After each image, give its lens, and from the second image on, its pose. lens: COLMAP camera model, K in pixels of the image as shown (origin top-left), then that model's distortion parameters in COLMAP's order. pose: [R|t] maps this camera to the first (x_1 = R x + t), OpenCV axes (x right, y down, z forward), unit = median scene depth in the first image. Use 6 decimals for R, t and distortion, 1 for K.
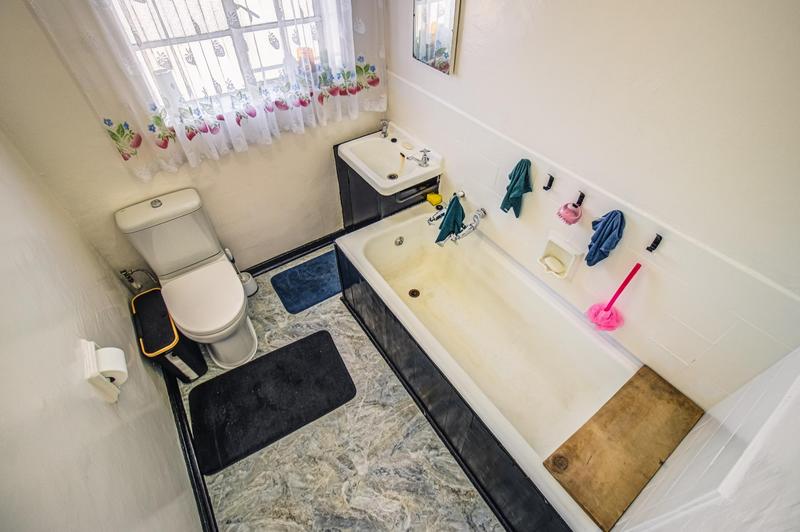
lens RADIAL K [[375.8, 0, 396.3], [0, 375.8, 253.7], [0, 0, 1]] dist [0.023107, -0.000983]
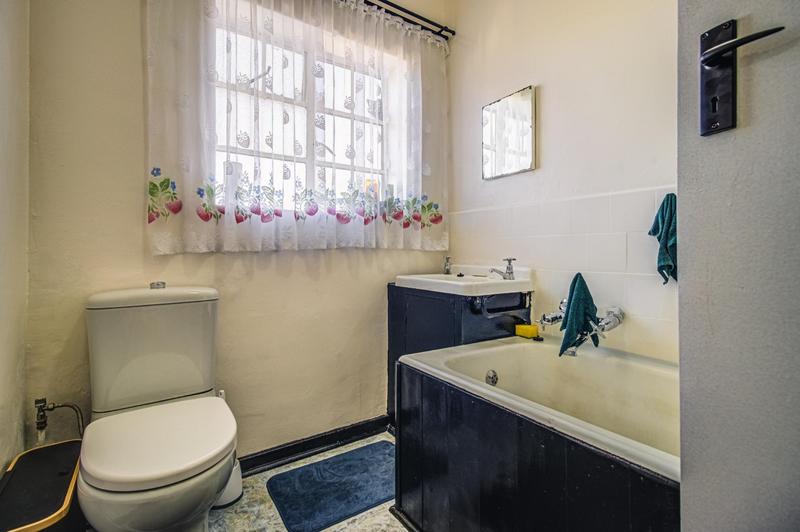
lens RADIAL K [[375.8, 0, 396.3], [0, 375.8, 253.7], [0, 0, 1]] dist [0.023107, -0.000983]
pose [[0.999974, 0.007096, -0.000910, -0.162623], [-0.005610, 0.698868, -0.715229, 0.292646], [-0.004439, 0.715216, 0.698890, 0.403051]]
